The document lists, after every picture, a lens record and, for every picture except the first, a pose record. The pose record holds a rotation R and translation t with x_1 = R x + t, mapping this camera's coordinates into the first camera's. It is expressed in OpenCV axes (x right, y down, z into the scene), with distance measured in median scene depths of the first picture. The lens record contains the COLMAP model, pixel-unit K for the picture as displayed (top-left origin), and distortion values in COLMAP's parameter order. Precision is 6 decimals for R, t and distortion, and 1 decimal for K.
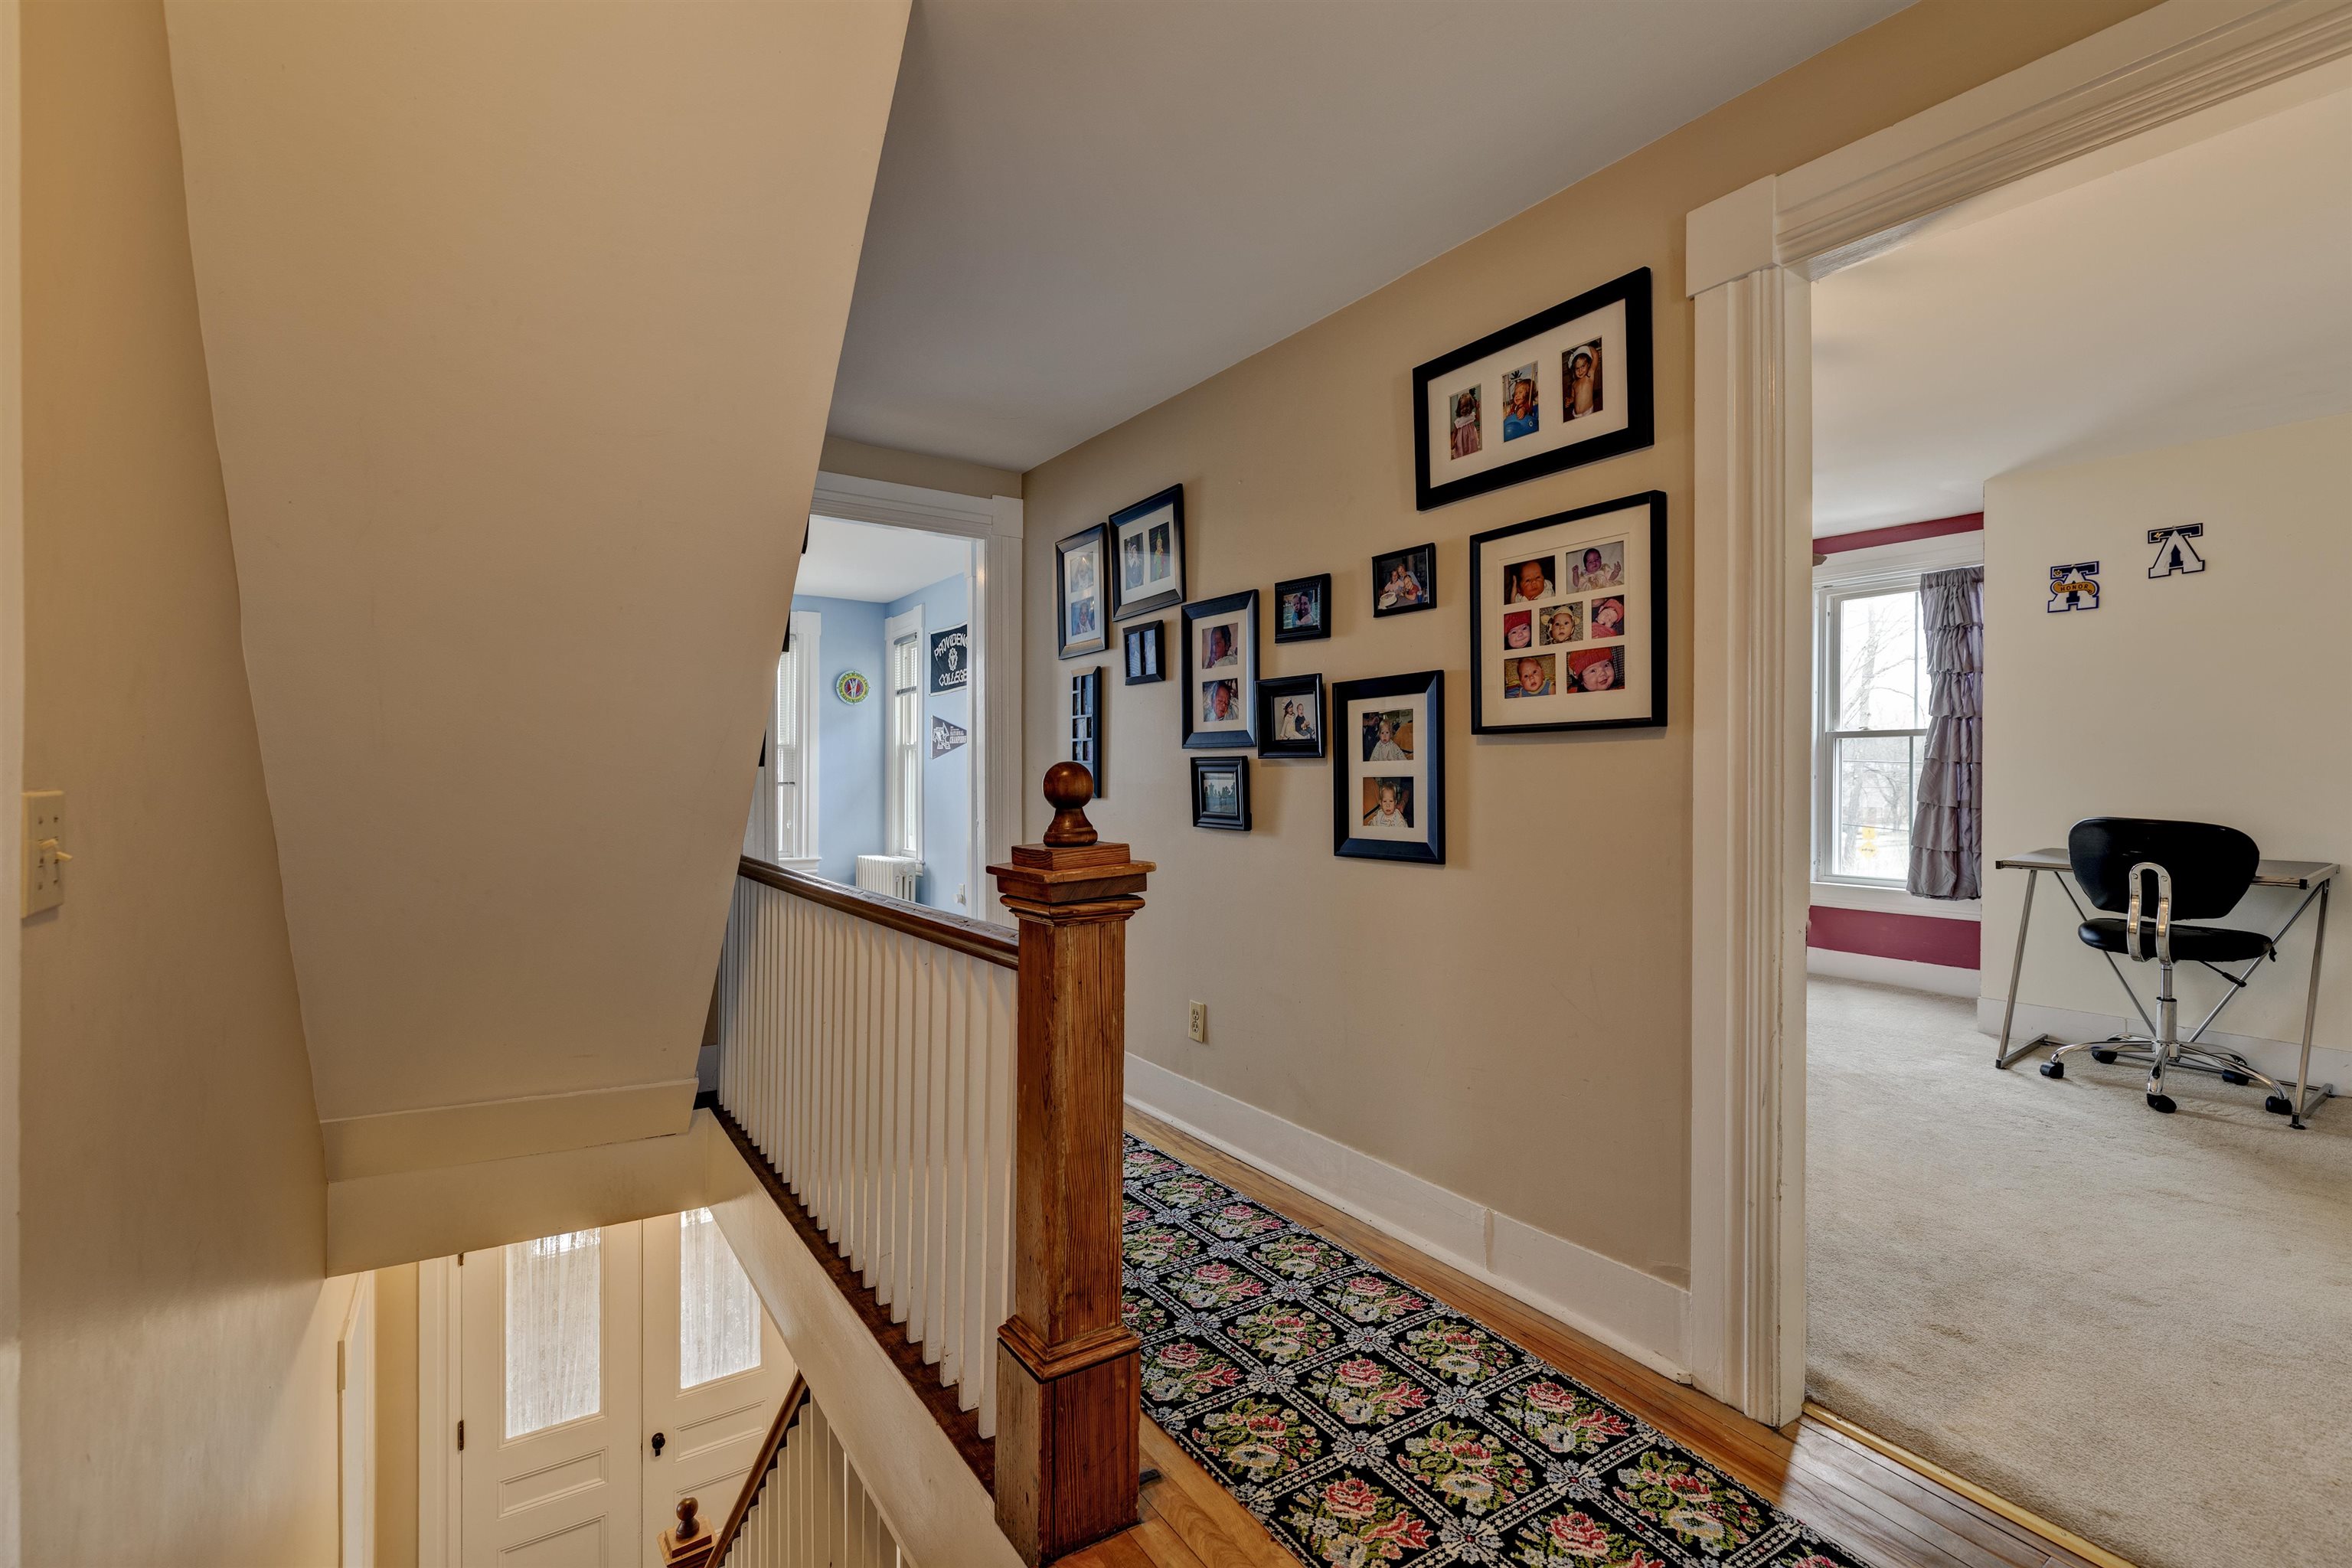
lens RADIAL K [[1063.4, 0, 1176.0], [0, 1063.4, 776.1], [0, 0, 1]] dist [0.002931, 0.000543]
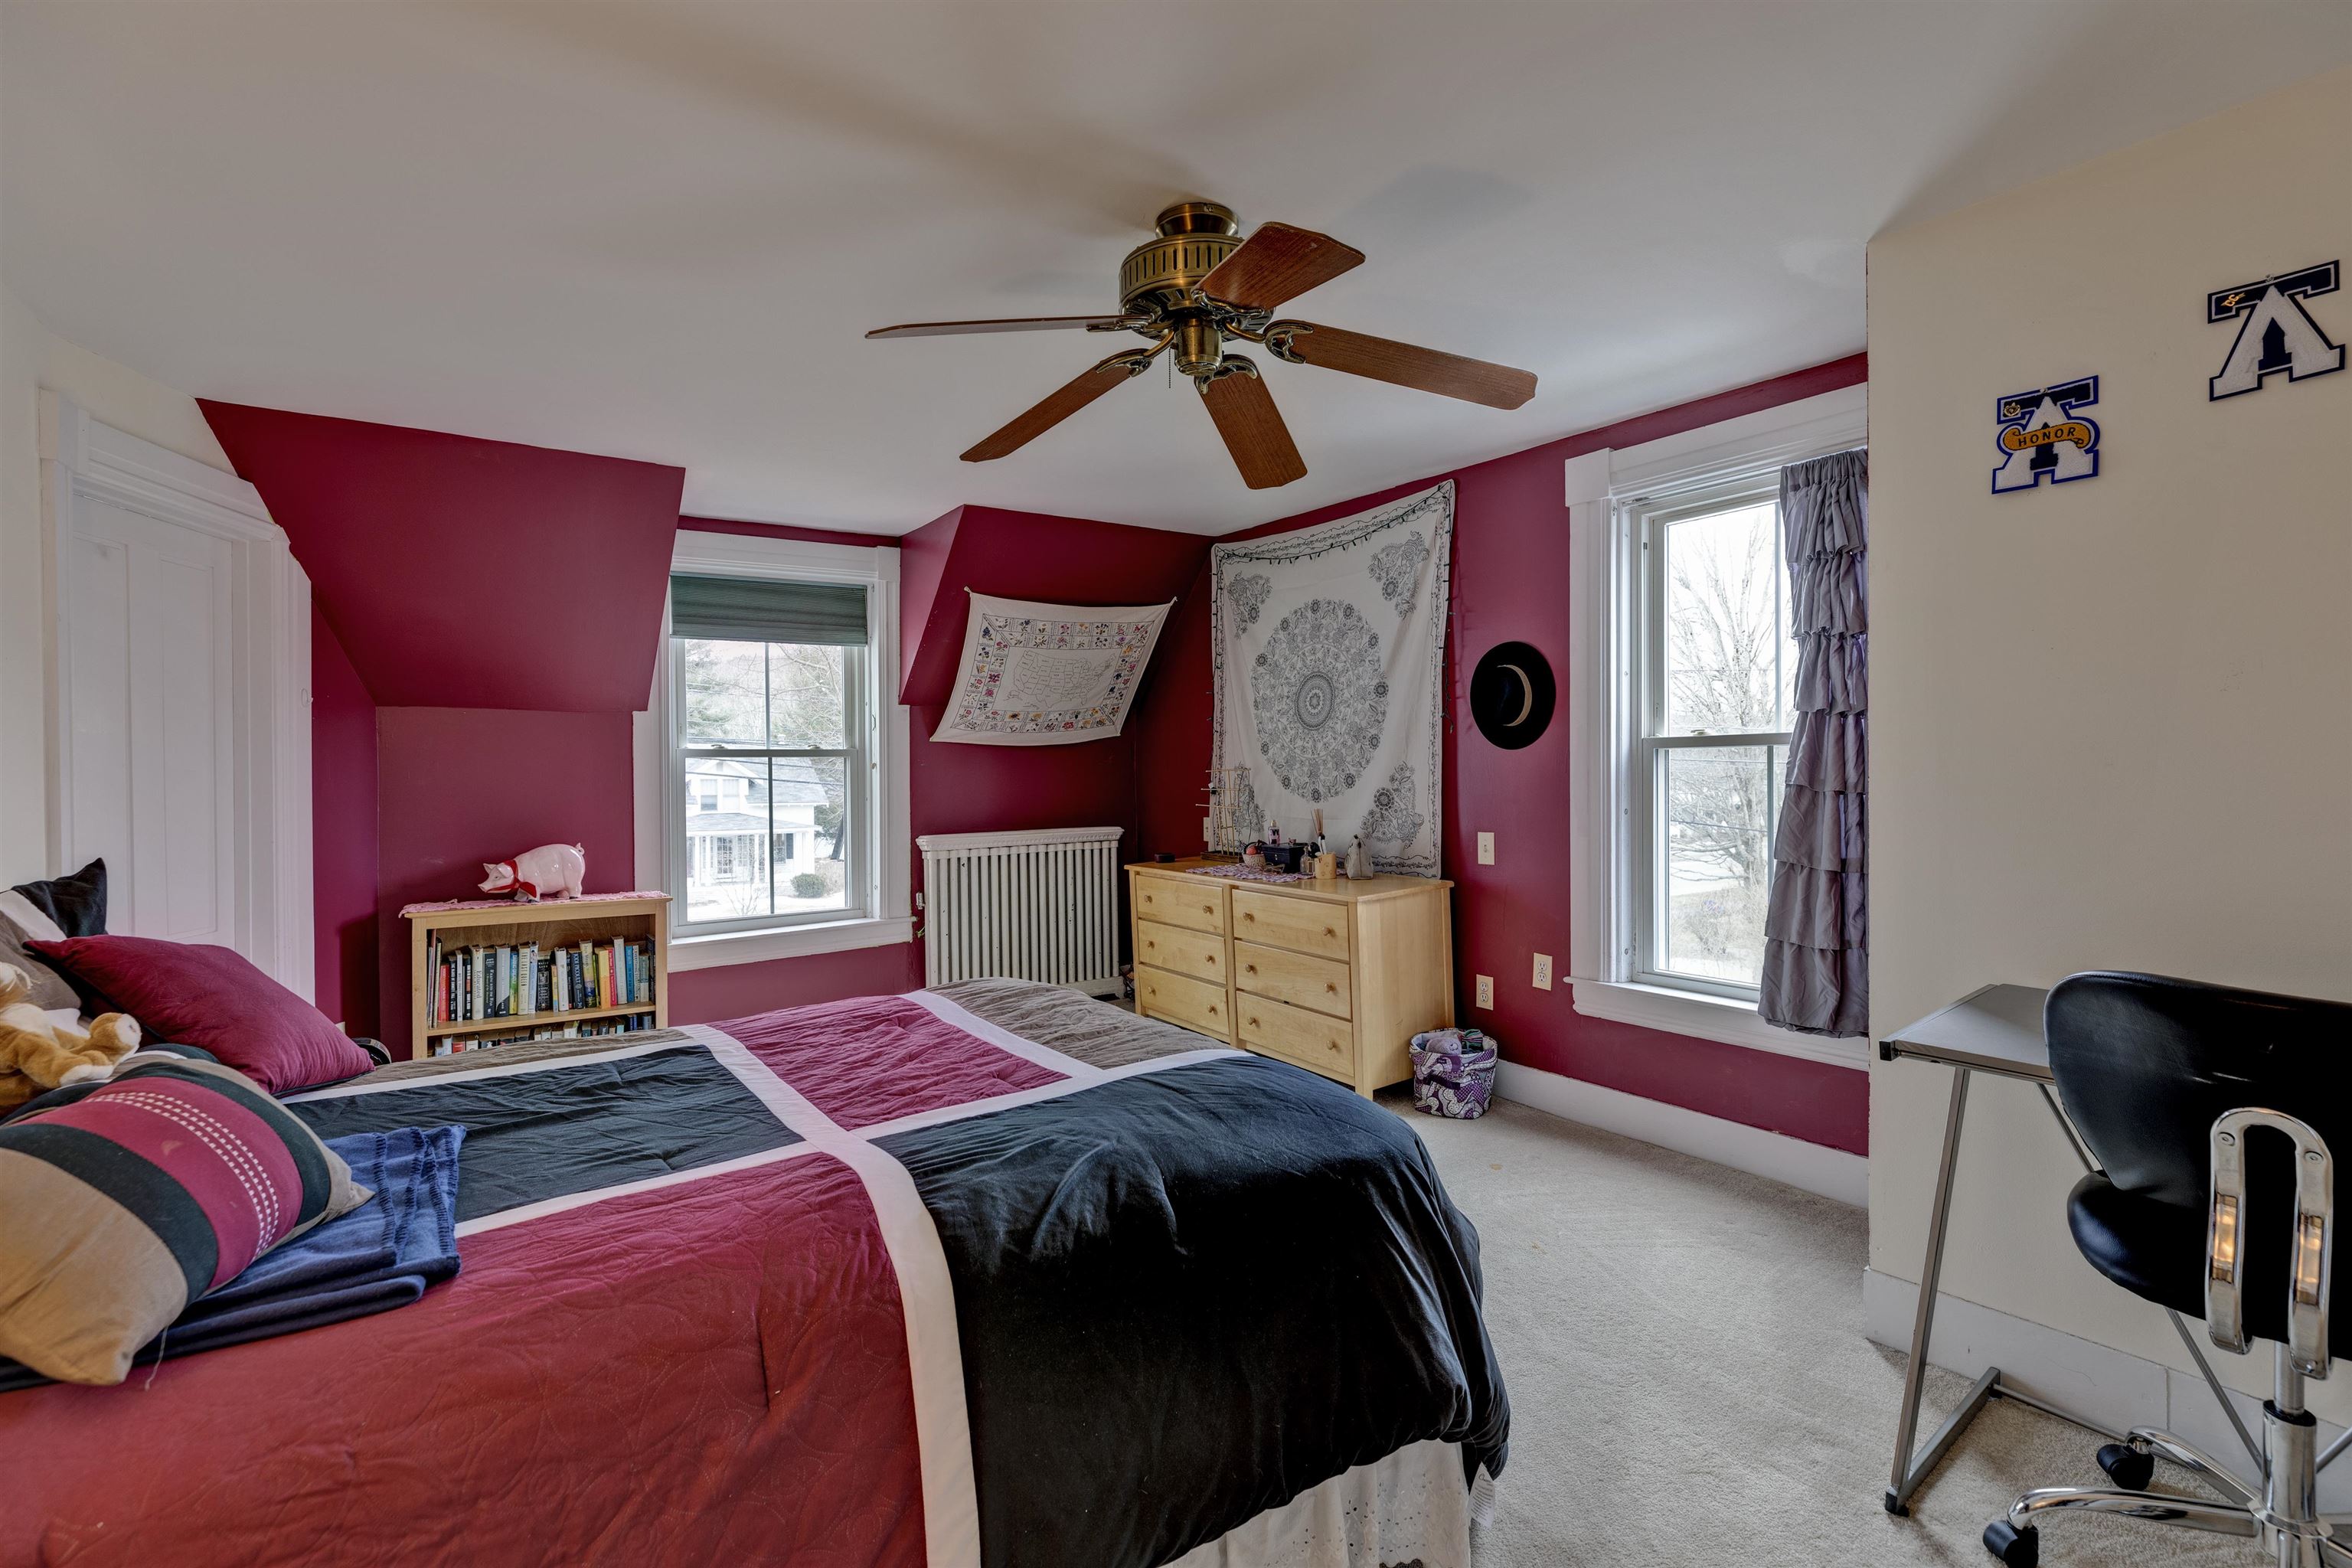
lens RADIAL K [[1063.4, 0, 1174.7], [0, 1063.4, 777.7], [0, 0, 1]] dist [0.002931, 0.000543]
pose [[0.999562, -0.009829, 0.027920, 0.365917], [0.009809, 0.999952, 0.000853, -0.024641], [-0.027927, -0.000578, 0.999610, 0.445955]]
